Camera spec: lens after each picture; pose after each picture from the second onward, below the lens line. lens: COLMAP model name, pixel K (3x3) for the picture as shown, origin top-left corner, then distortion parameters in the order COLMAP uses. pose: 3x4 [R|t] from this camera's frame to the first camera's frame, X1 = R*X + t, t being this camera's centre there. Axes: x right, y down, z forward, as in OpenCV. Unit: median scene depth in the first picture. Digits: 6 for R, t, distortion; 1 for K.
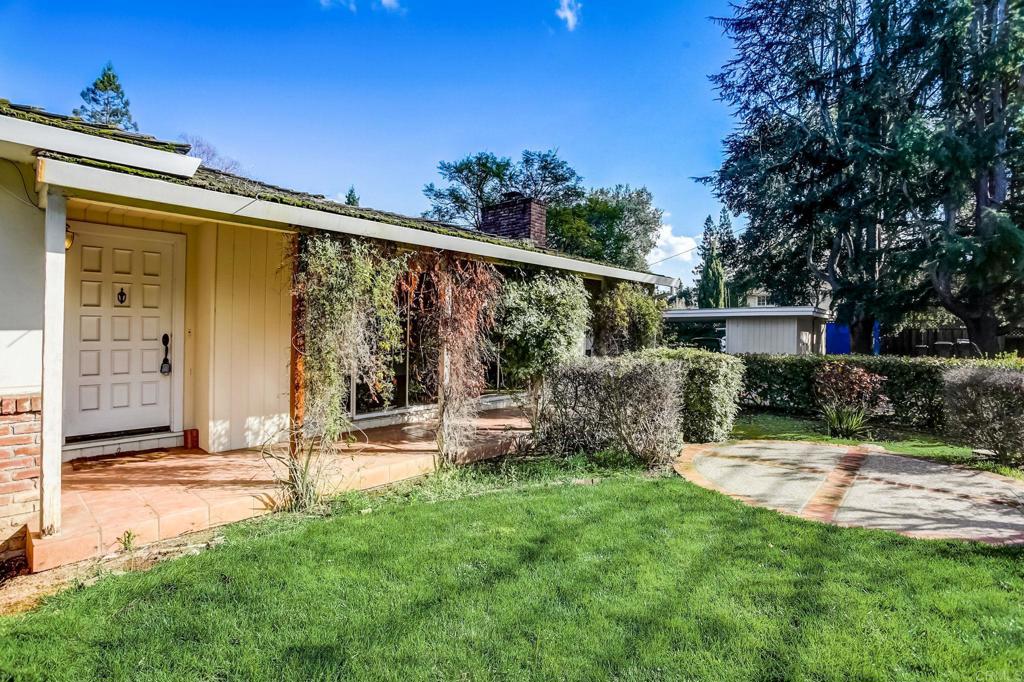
lens RADIAL K [[510.8, 0, 506.5], [0, 510.8, 339.8], [0, 0, 1]] dist [-0.071739, 0.037934]
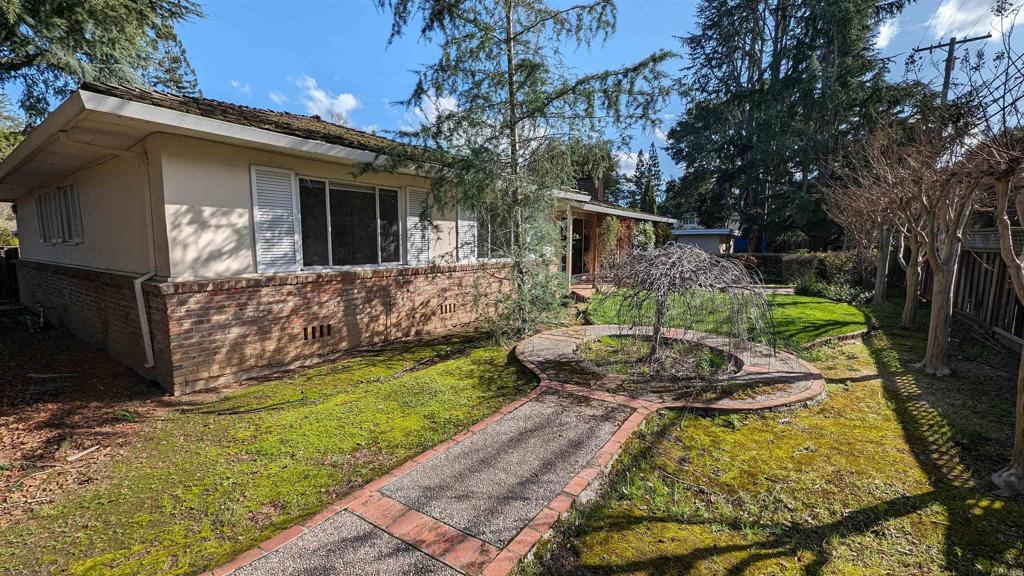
lens RADIAL K [[402.8, 0, 511.0], [0, 402.8, 293.4], [0, 0, 1]] dist [-0.002482, -0.000110]
pose [[0.996662, -0.013007, 0.080595, -0.236700], [0.004244, 0.994146, 0.107959, 0.004515], [-0.081527, -0.107256, 0.990883, -0.322980]]
